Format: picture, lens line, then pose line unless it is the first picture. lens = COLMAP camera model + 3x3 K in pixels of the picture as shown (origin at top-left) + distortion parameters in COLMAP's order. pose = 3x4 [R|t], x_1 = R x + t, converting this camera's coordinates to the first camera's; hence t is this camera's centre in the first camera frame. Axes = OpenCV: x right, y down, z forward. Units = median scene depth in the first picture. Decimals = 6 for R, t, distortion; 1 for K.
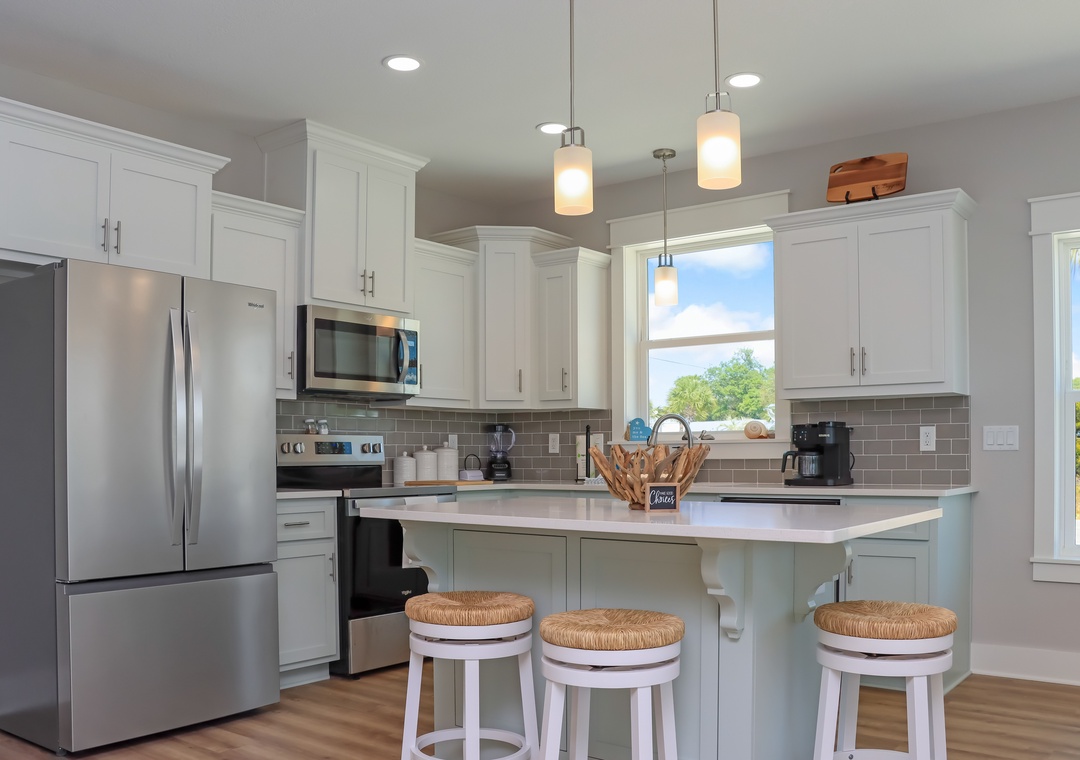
lens RADIAL K [[936.1, 0, 538.3], [0, 936.1, 455.3], [0, 0, 1]] dist [-0.101826, 0.005260]
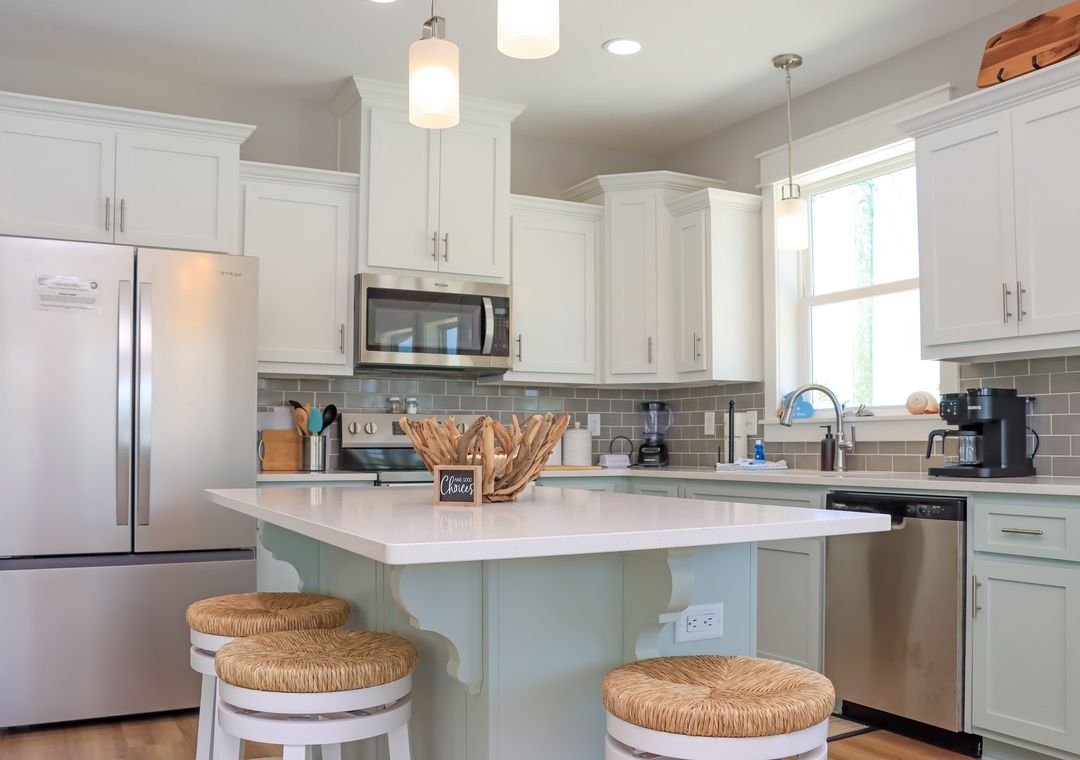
lens RADIAL K [[951.3, 0, 518.2], [0, 951.3, 427.1], [0, 0, 1]] dist [-0.127909, 0.070975]
pose [[0.915912, -0.003812, -0.401362, 0.248242], [-0.002845, 0.999868, -0.015988, 0.005847], [0.401370, 0.015785, 0.915780, 0.177040]]
